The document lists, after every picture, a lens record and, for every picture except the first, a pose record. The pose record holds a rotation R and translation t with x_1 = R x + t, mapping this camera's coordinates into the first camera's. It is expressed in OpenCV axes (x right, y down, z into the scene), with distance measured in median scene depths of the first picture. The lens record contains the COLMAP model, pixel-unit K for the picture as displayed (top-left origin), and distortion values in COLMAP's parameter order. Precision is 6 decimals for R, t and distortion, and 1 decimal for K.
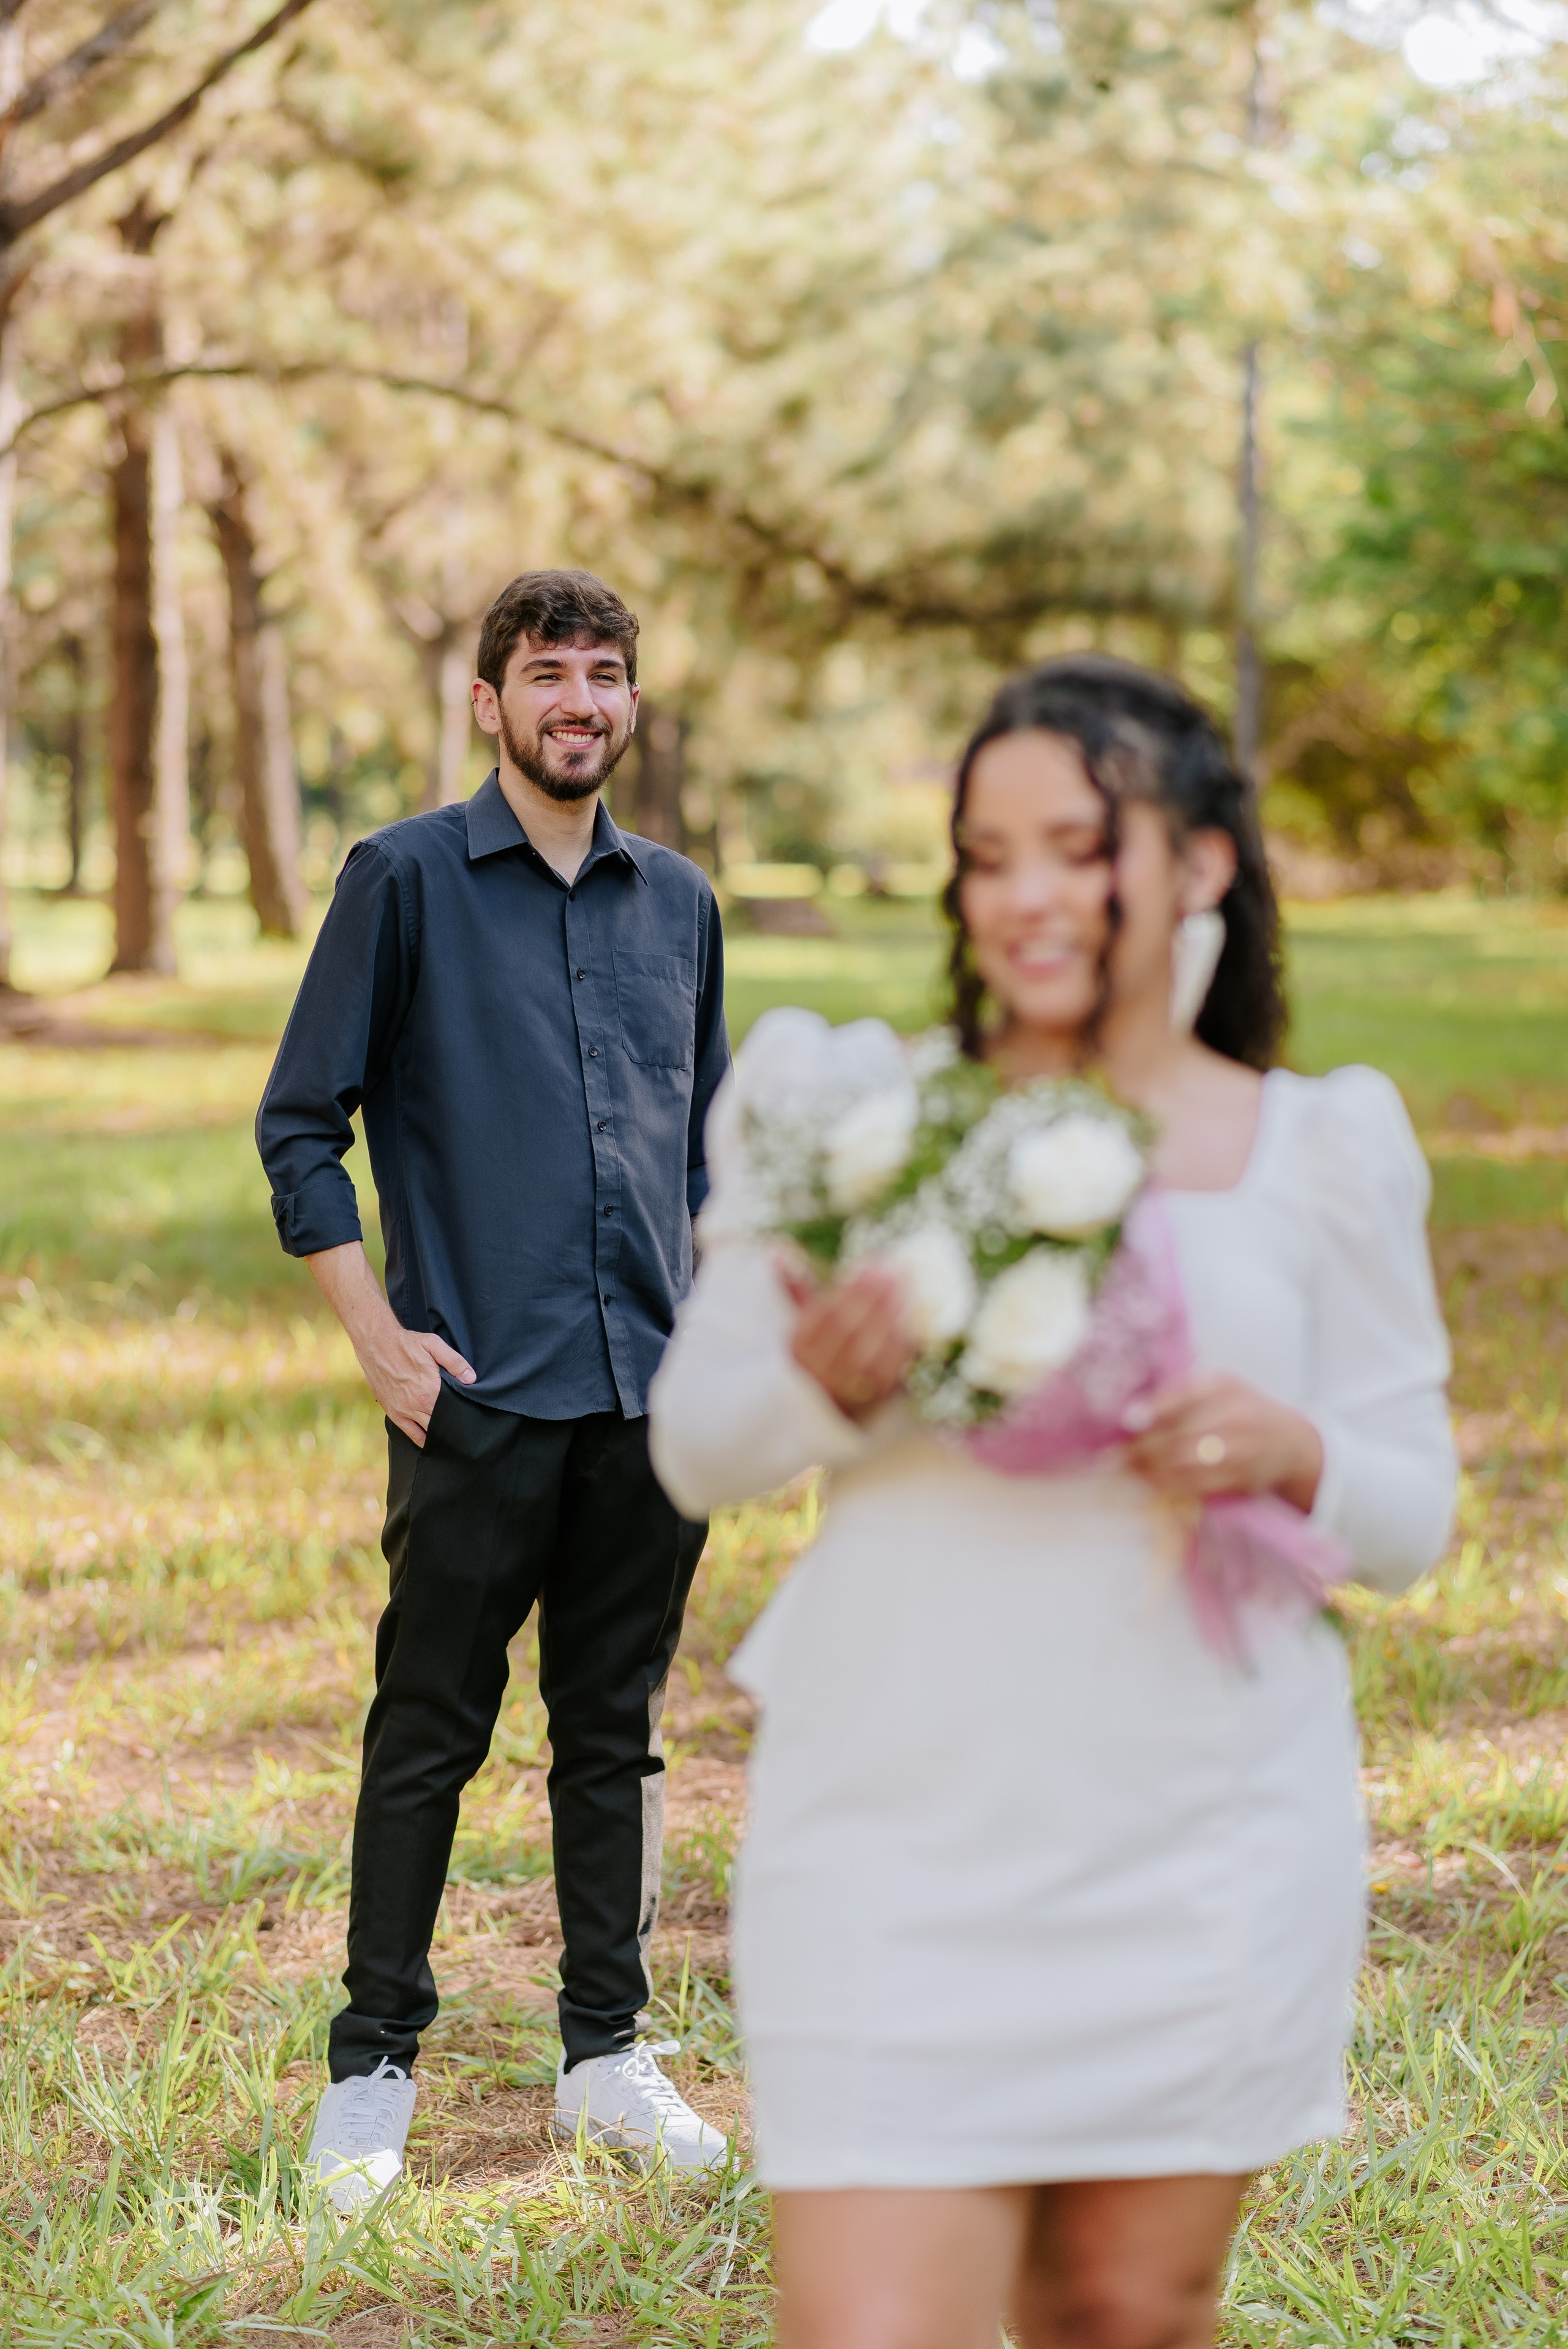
lens RADIAL K [[5638.2, 0, 781.6], [0, 5638.2, 1174.9], [0, 0, 1]] dist [-0.129480, 0.000000]
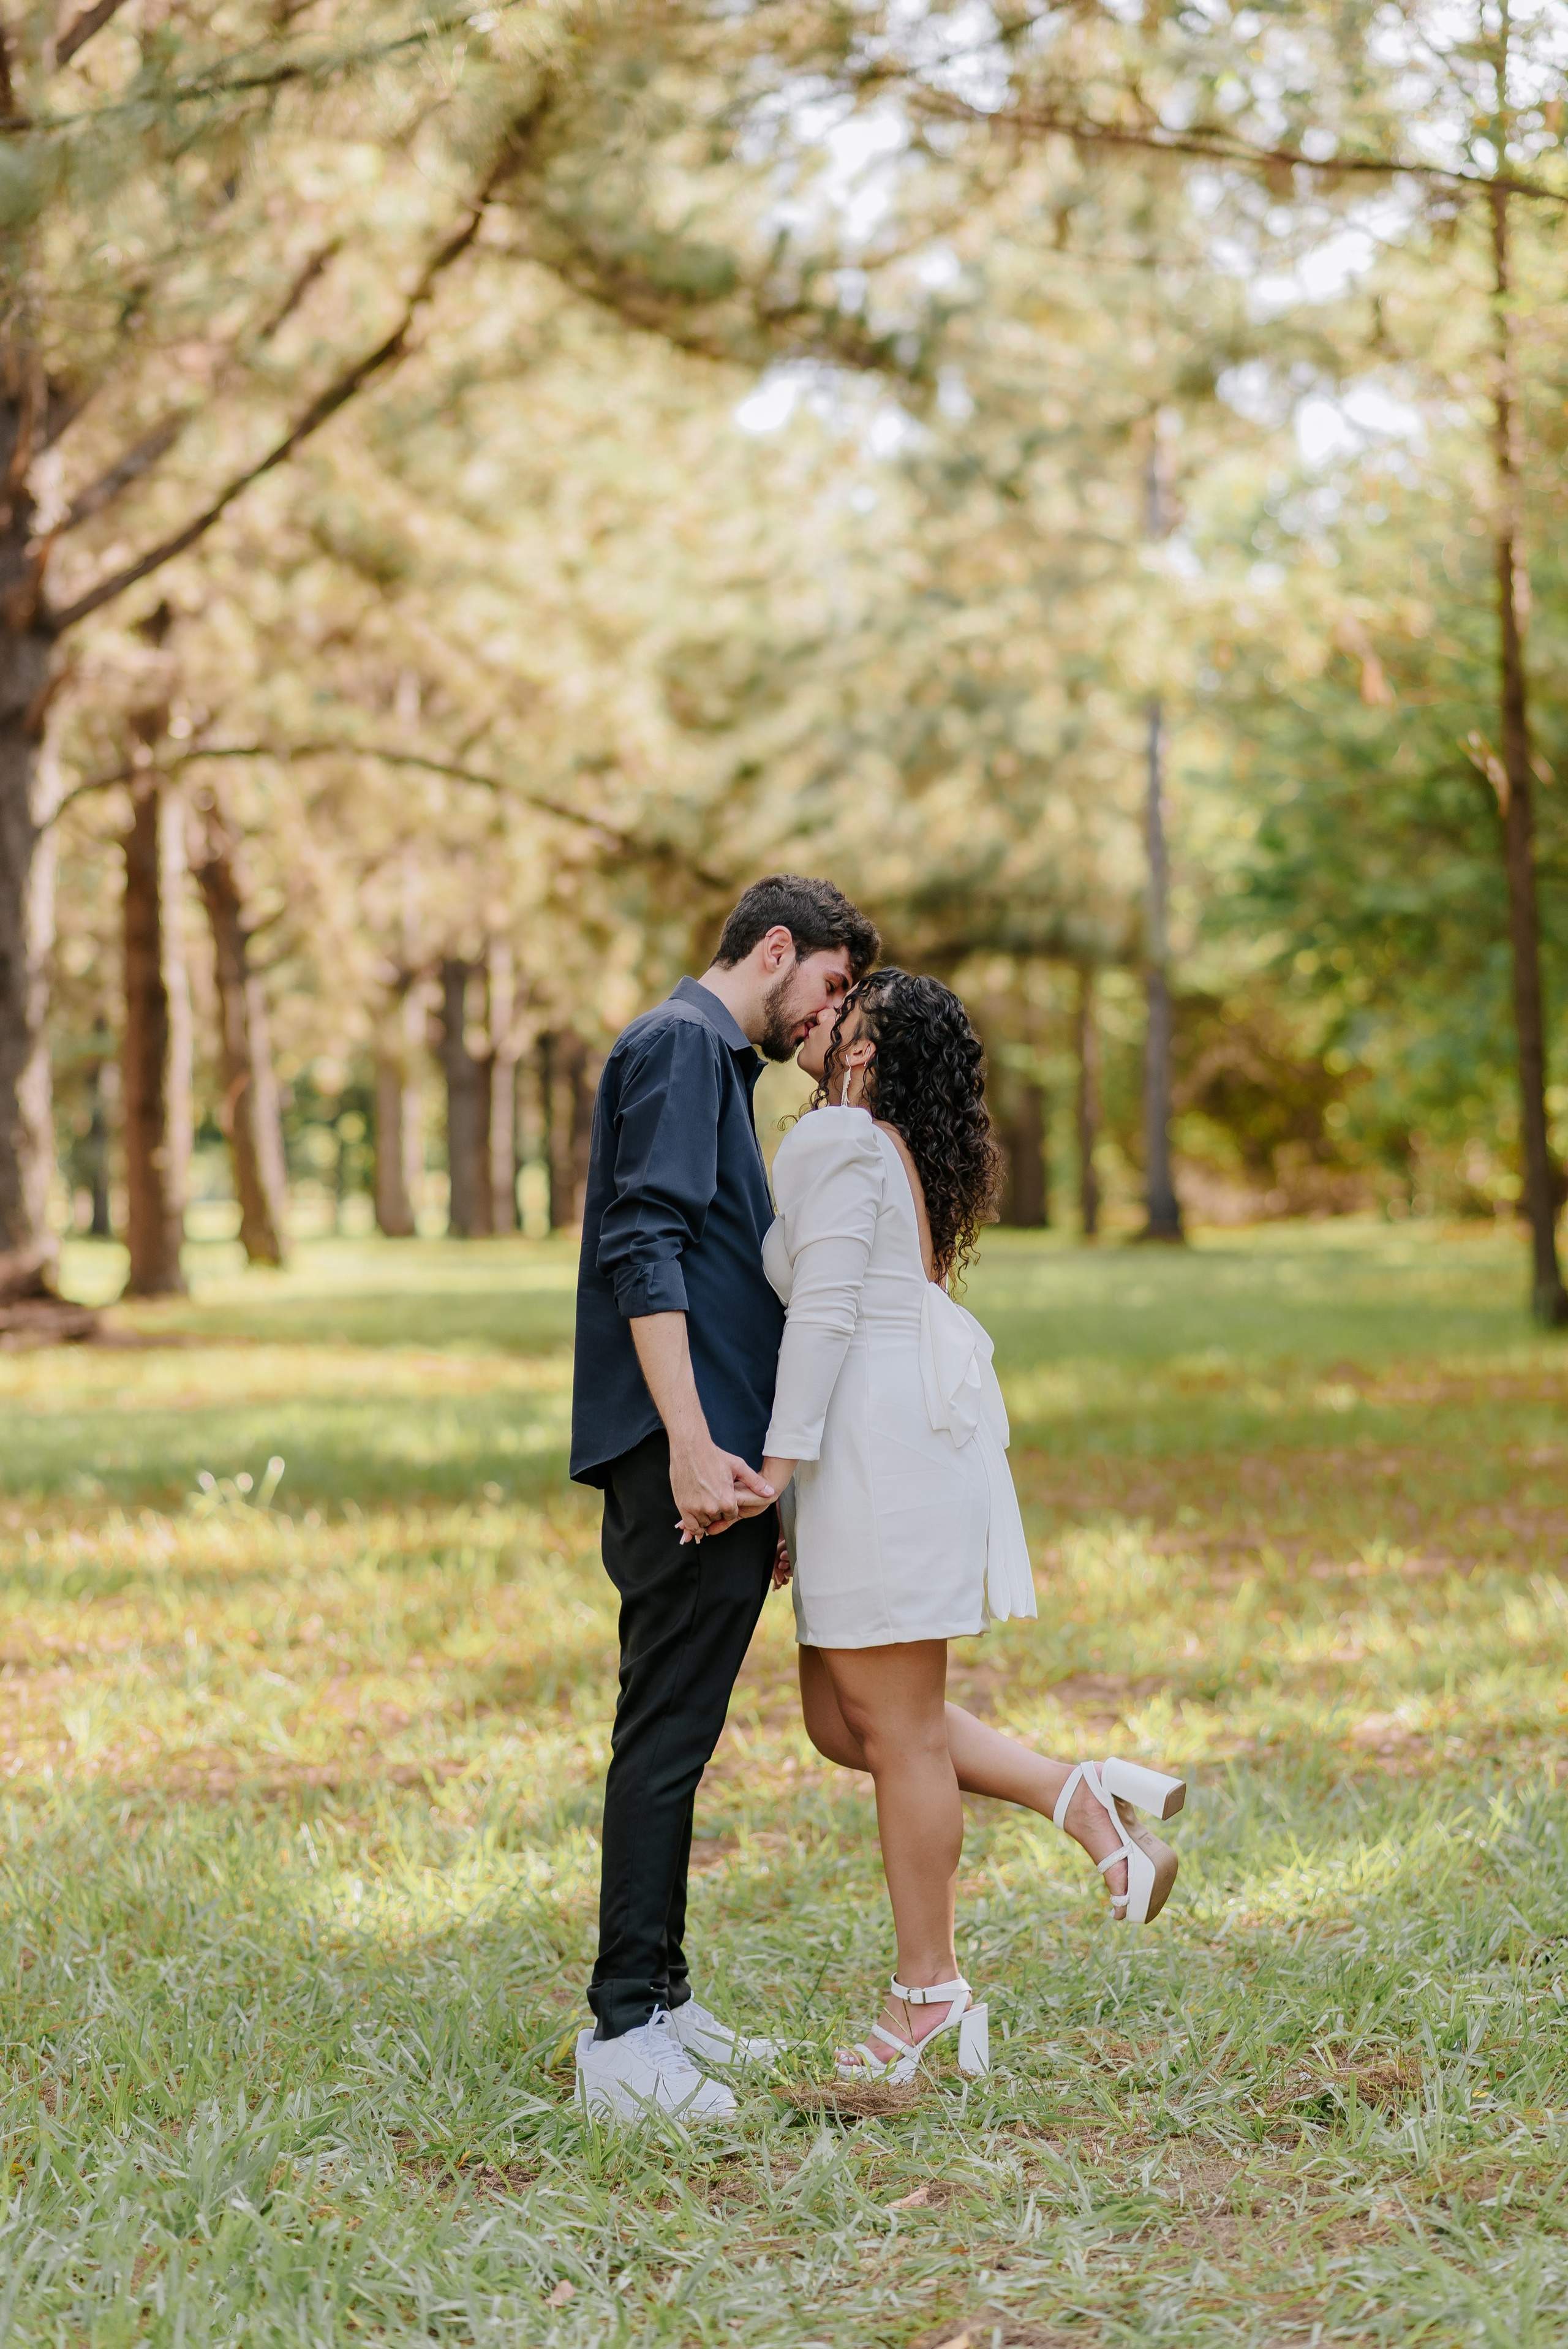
lens RADIAL K [[5751.9, 0, 784.4], [0, 5751.9, 1168.6], [0, 0, 1]] dist [-0.049819, 0.000000]
pose [[0.999758, -0.016607, 0.014449, -0.007374], [0.017464, 0.997964, -0.061339, 0.012181], [-0.013401, 0.061577, 0.998012, -0.138867]]
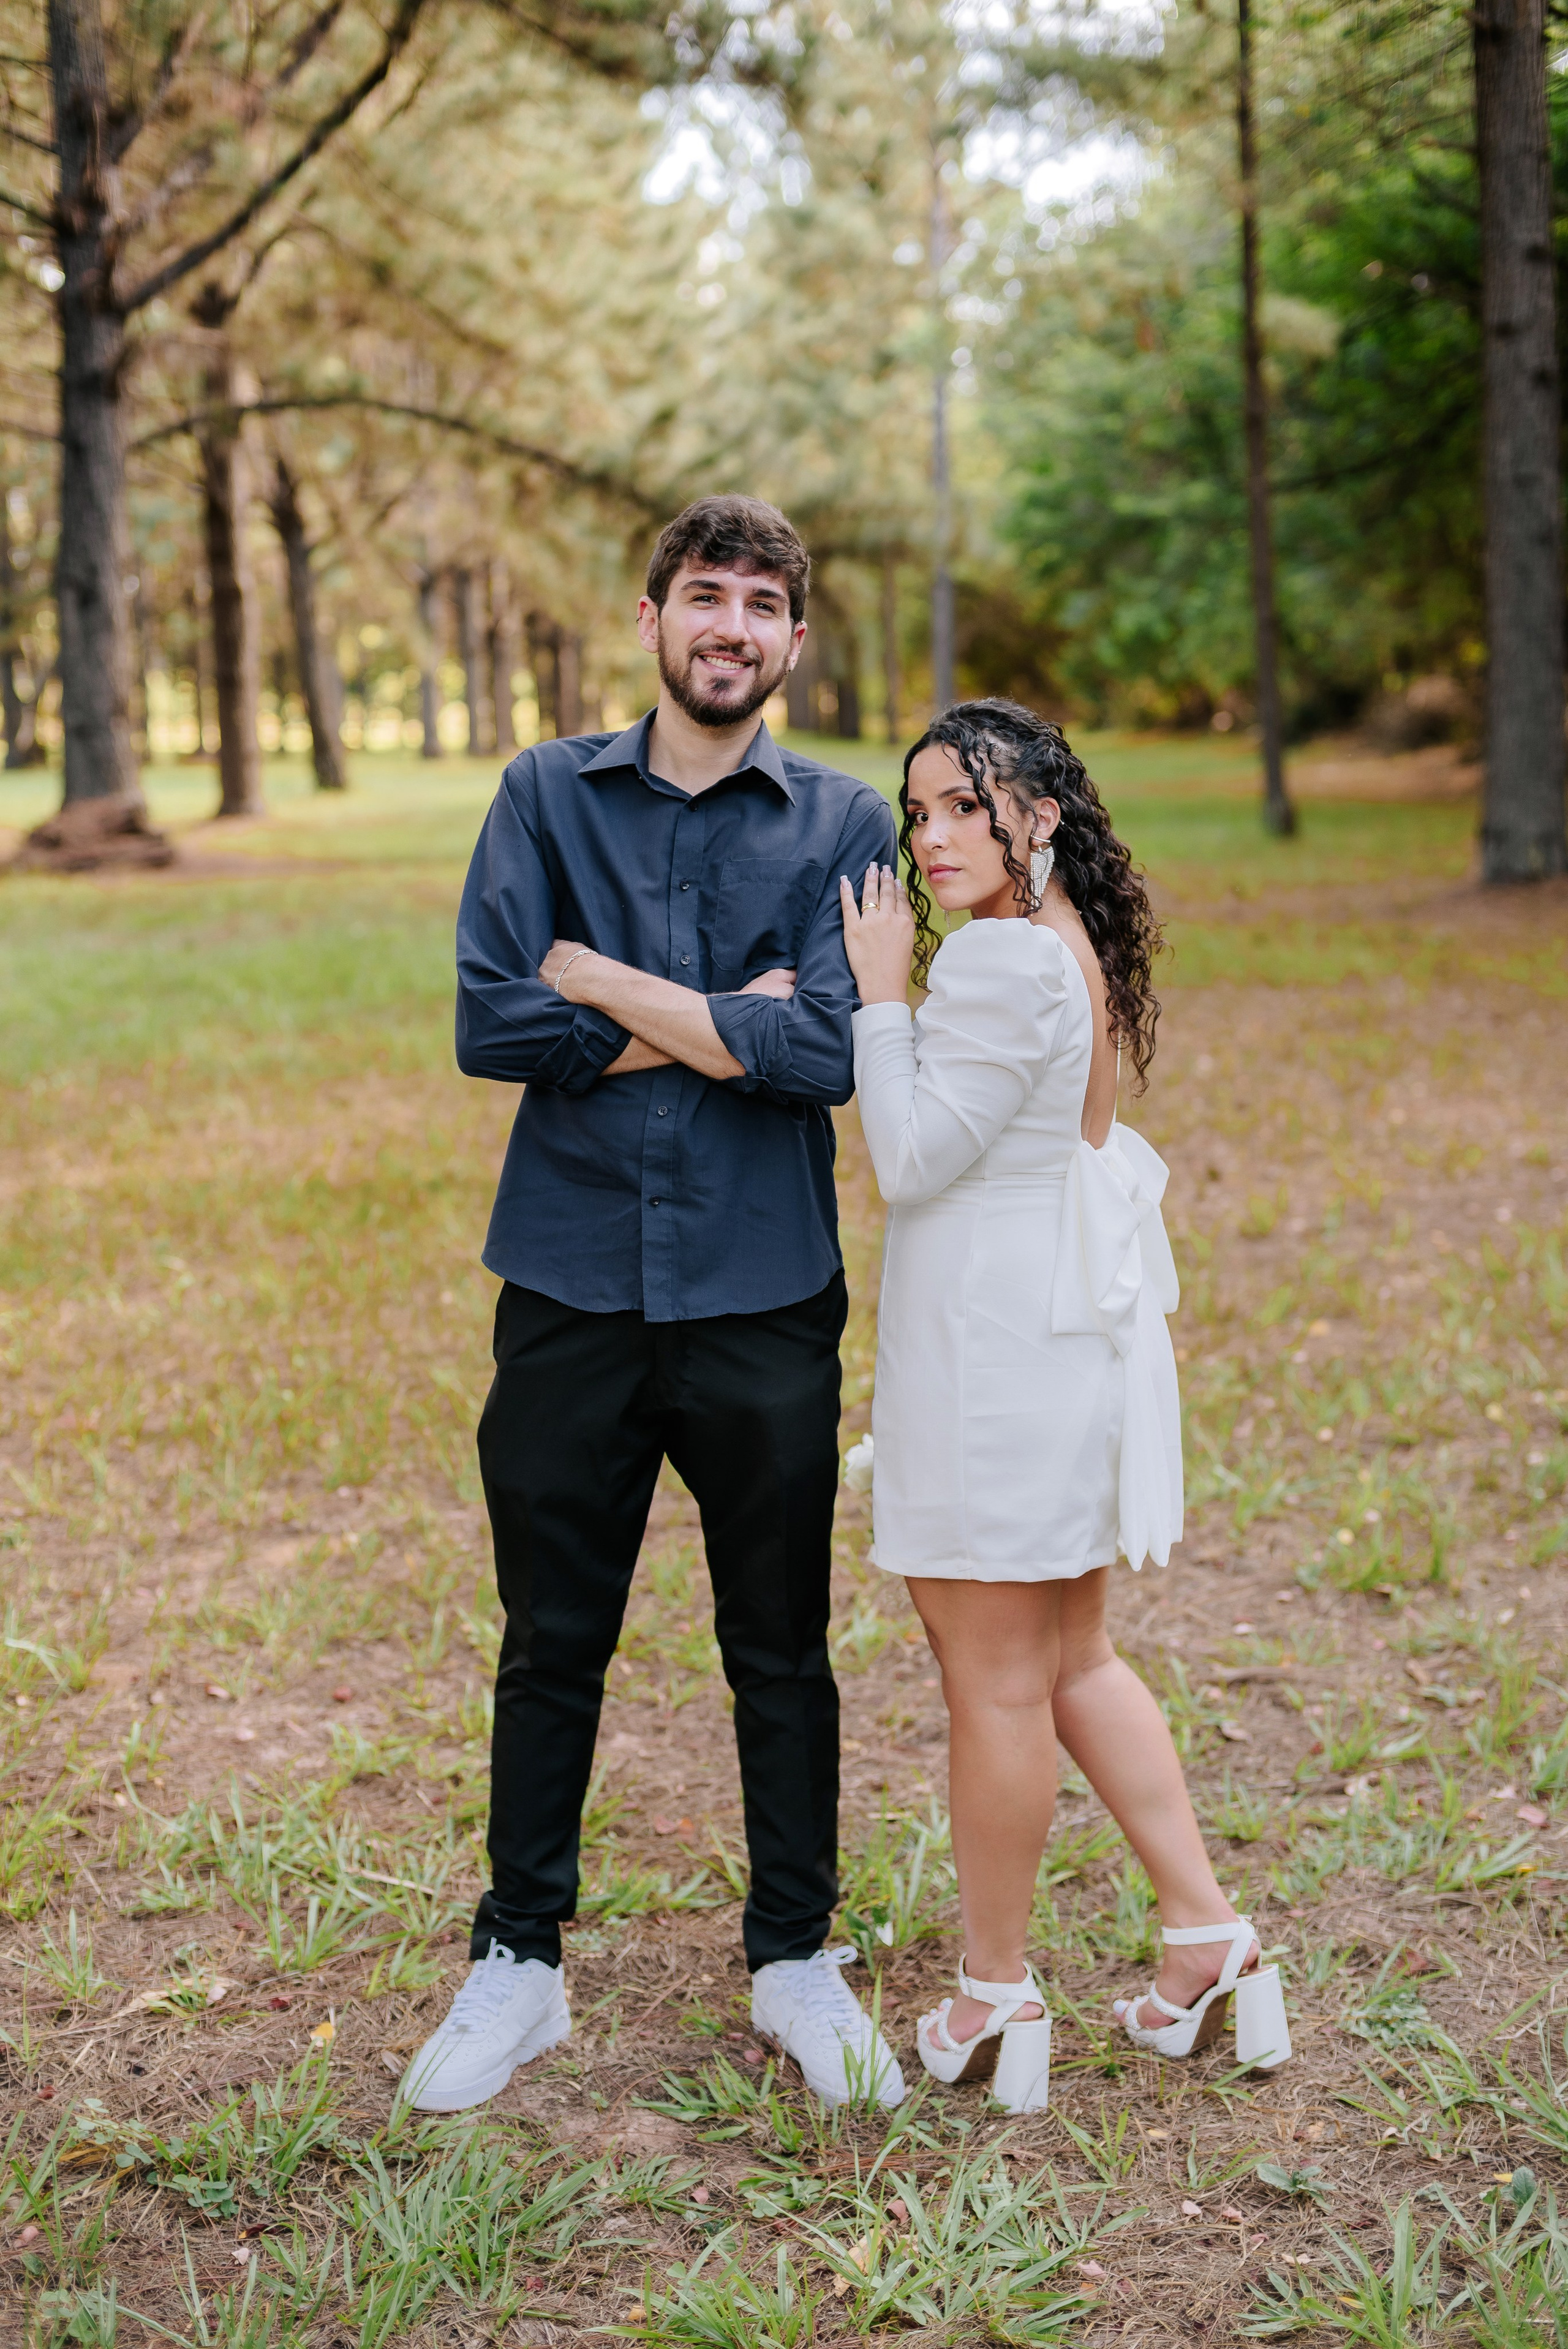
lens RADIAL K [[3433.8, 0, 795.5], [0, 3433.8, 1166.8], [0, 0, 1]] dist [0.048886, 0.000000]
pose [[0.998346, -0.039188, 0.042069, -0.008019], [0.035953, 0.996529, 0.075084, -0.005953], [-0.044865, -0.073448, 0.996289, 0.068807]]
